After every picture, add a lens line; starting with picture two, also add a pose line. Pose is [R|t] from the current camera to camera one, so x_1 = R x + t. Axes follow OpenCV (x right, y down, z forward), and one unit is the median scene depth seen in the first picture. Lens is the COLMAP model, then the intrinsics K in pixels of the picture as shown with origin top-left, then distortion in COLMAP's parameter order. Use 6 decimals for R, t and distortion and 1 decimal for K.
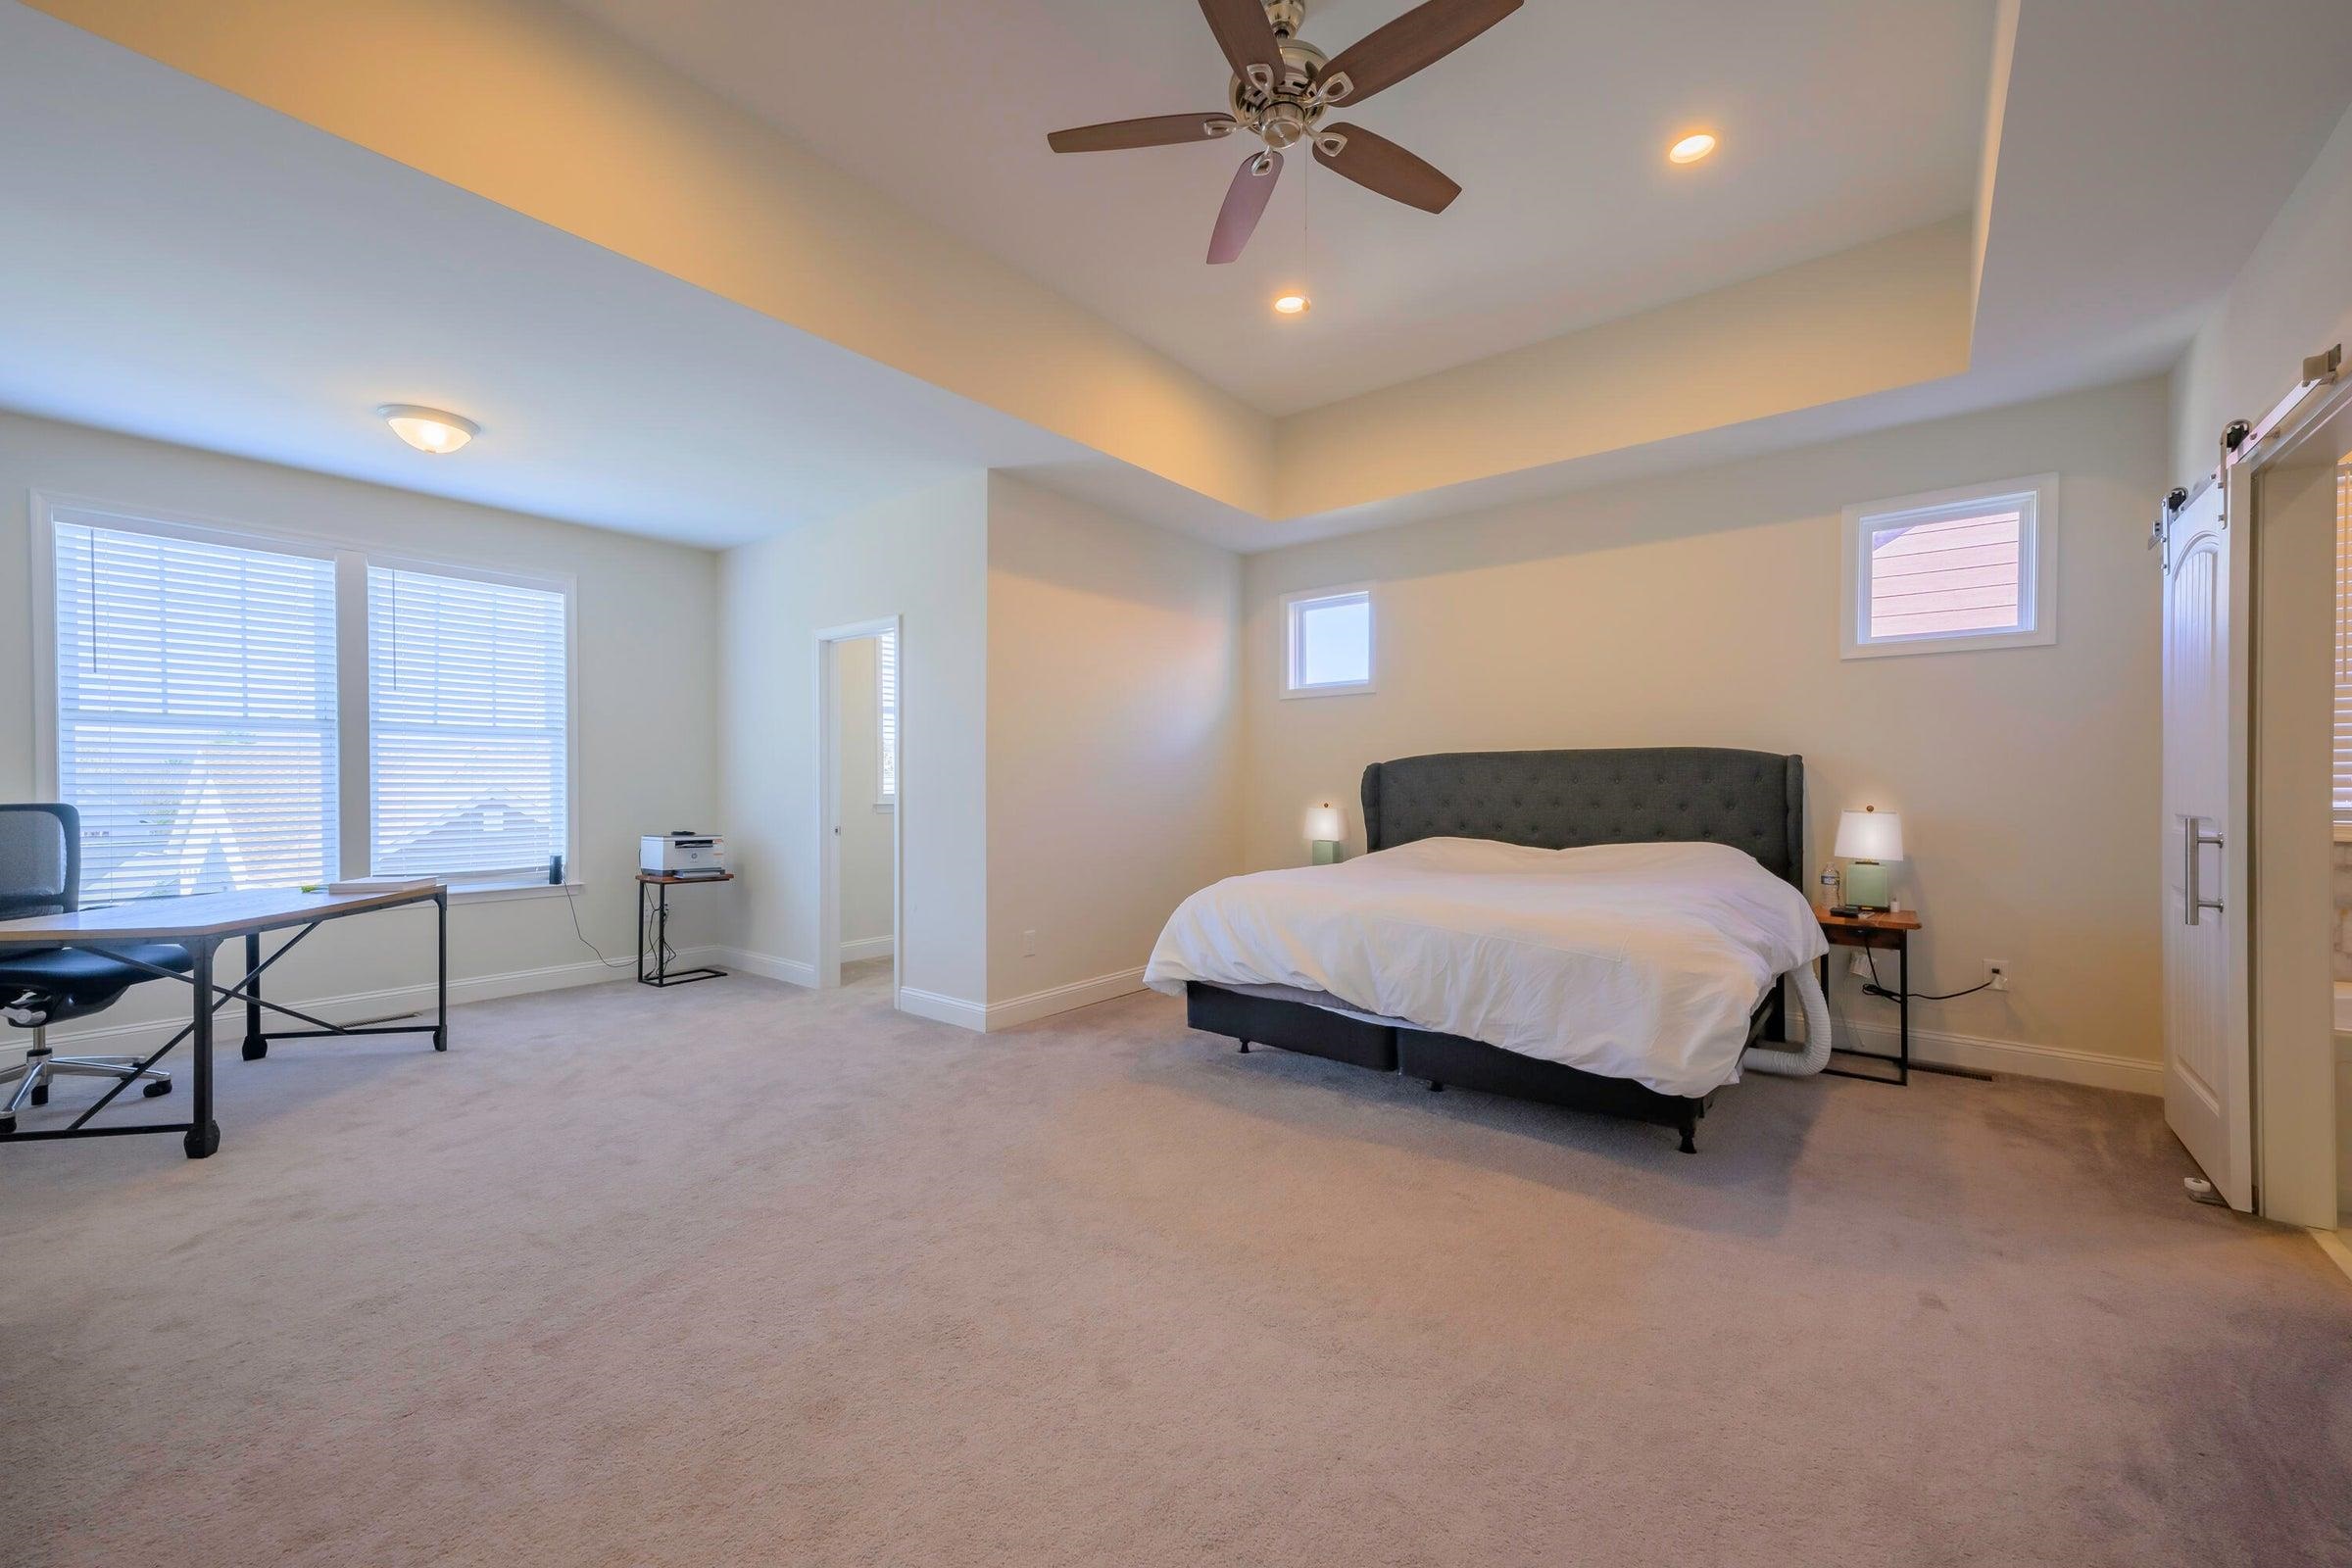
lens RADIAL K [[941.5, 0, 1163.3], [0, 941.5, 791.7], [0, 0, 1]] dist [0.000999, -0.000176]
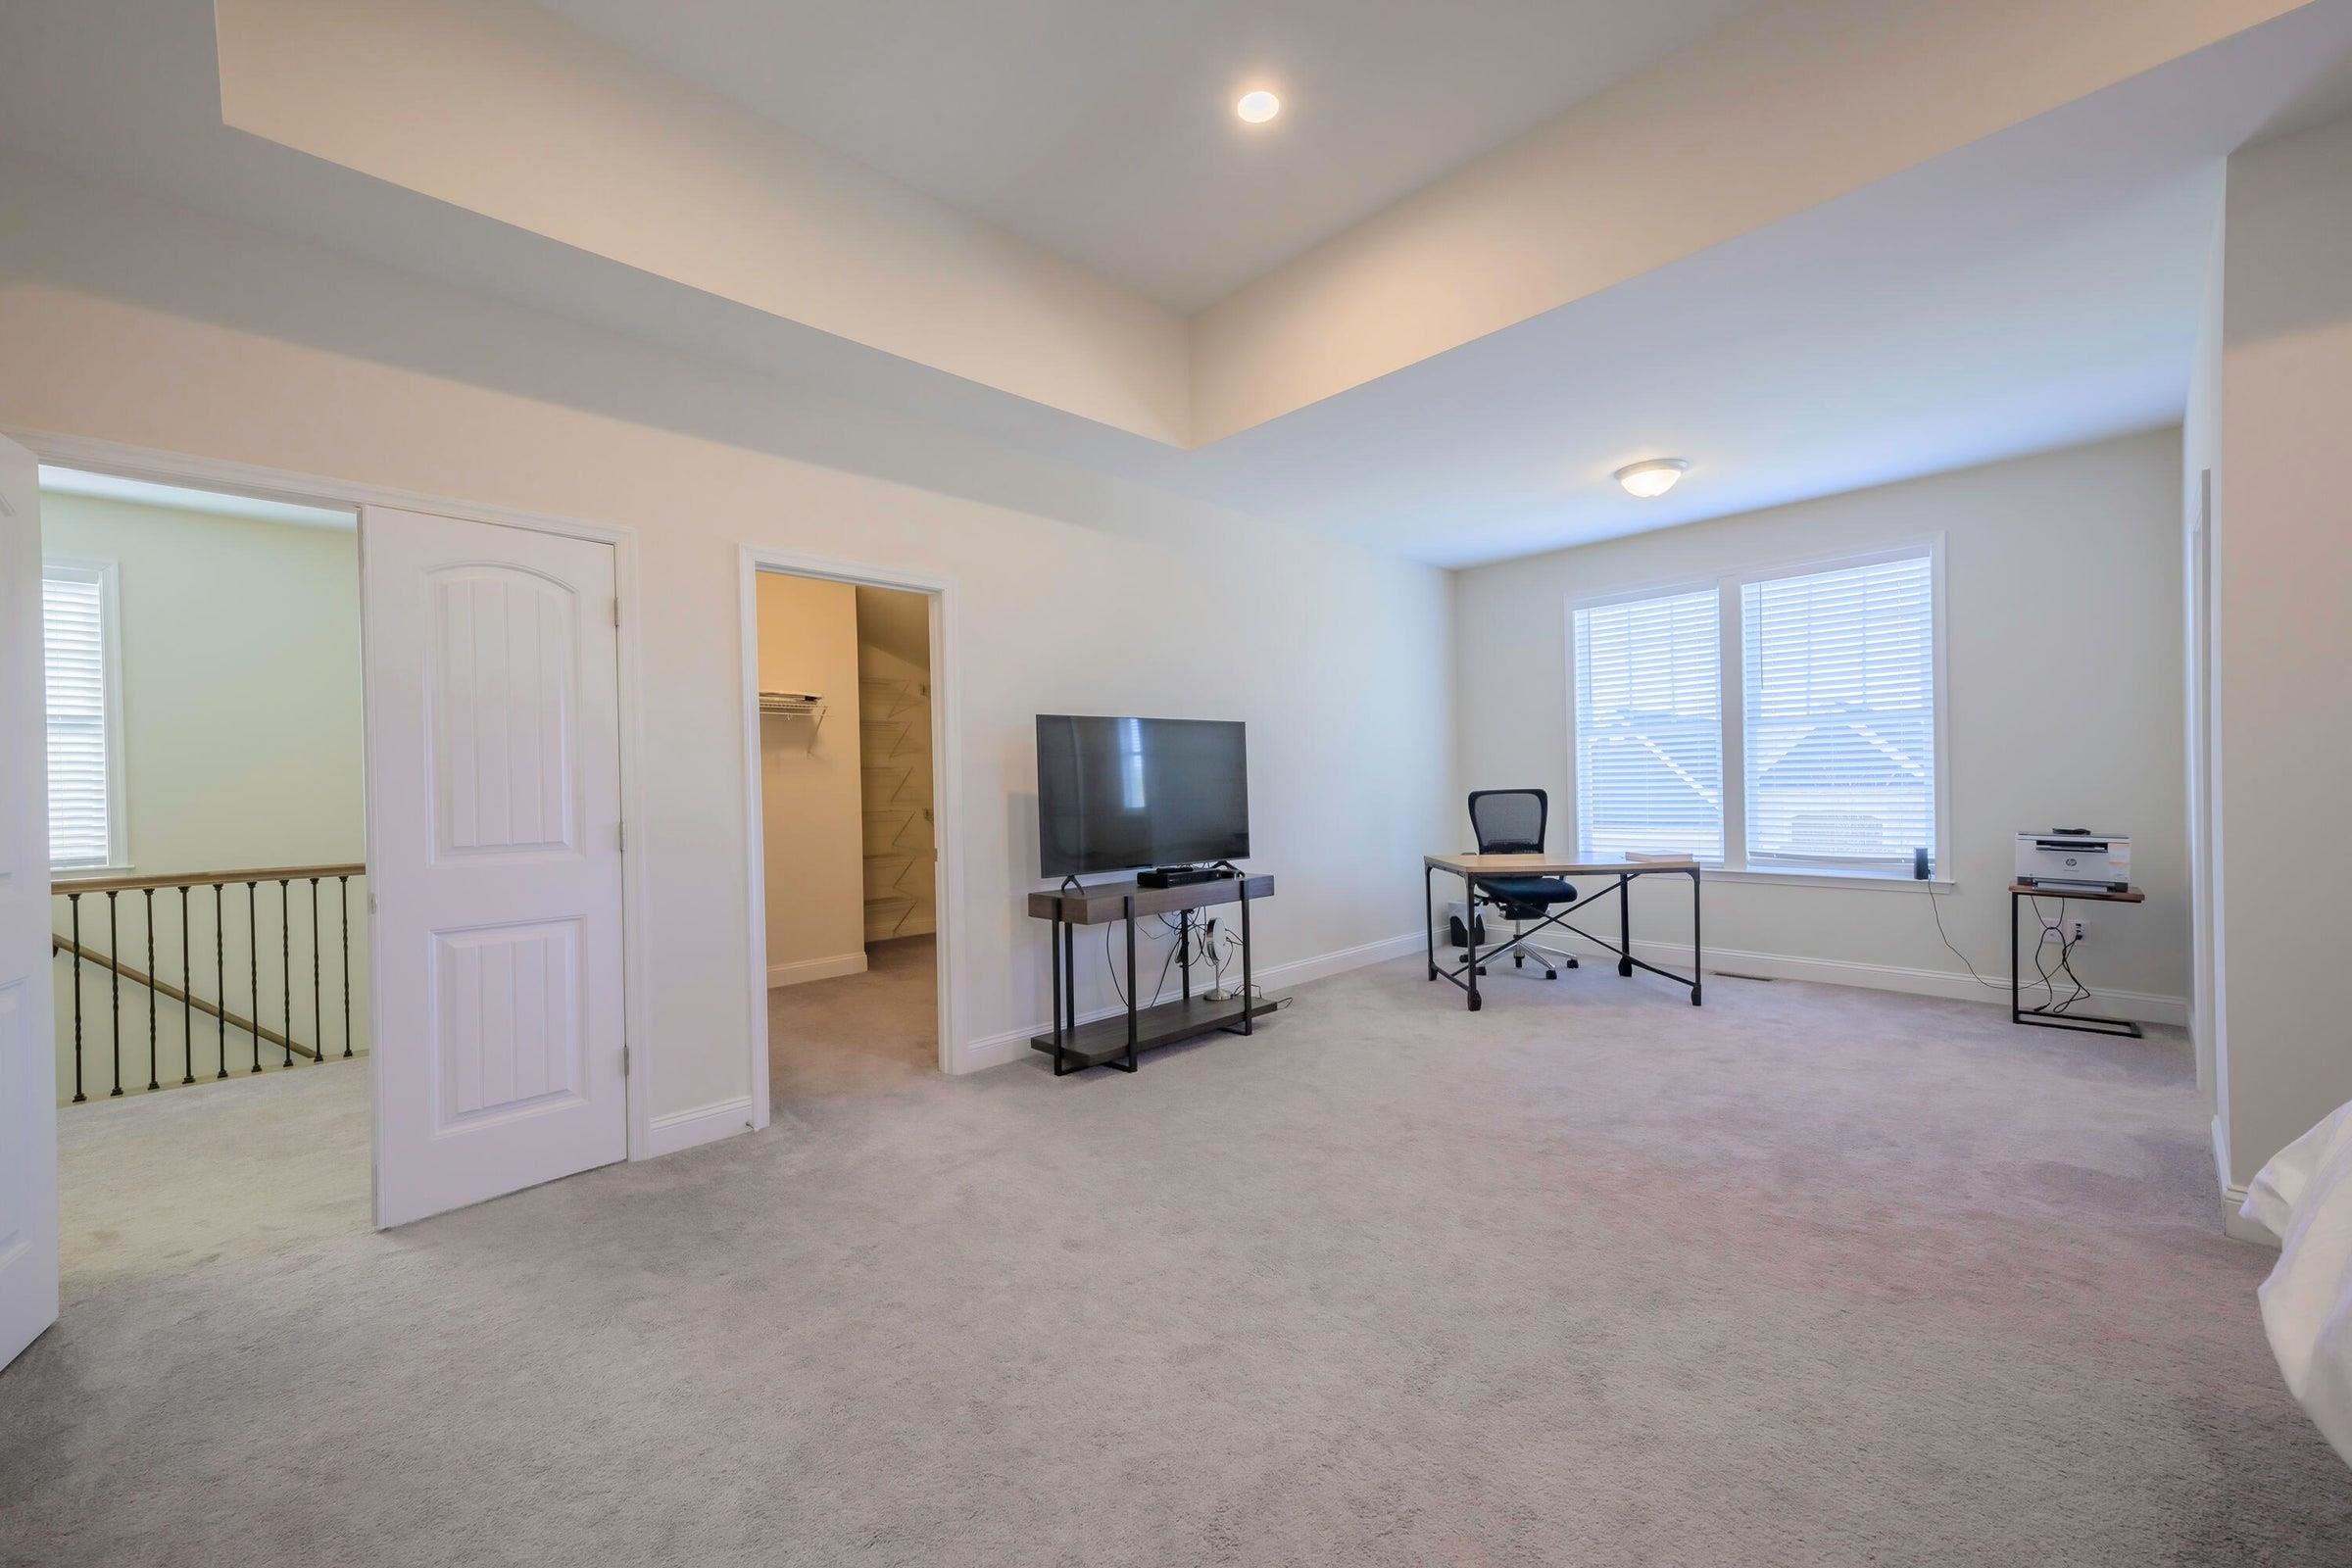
lens RADIAL K [[941.5, 0, 1186.5], [0, 941.5, 796.3], [0, 0, 1]] dist [0.000999, -0.000176]
pose [[-0.151829, 0.016185, -0.988274, 0.447080], [0.014012, 0.999801, 0.014221, -0.006025], [0.988307, -0.011689, -0.152025, 0.537376]]
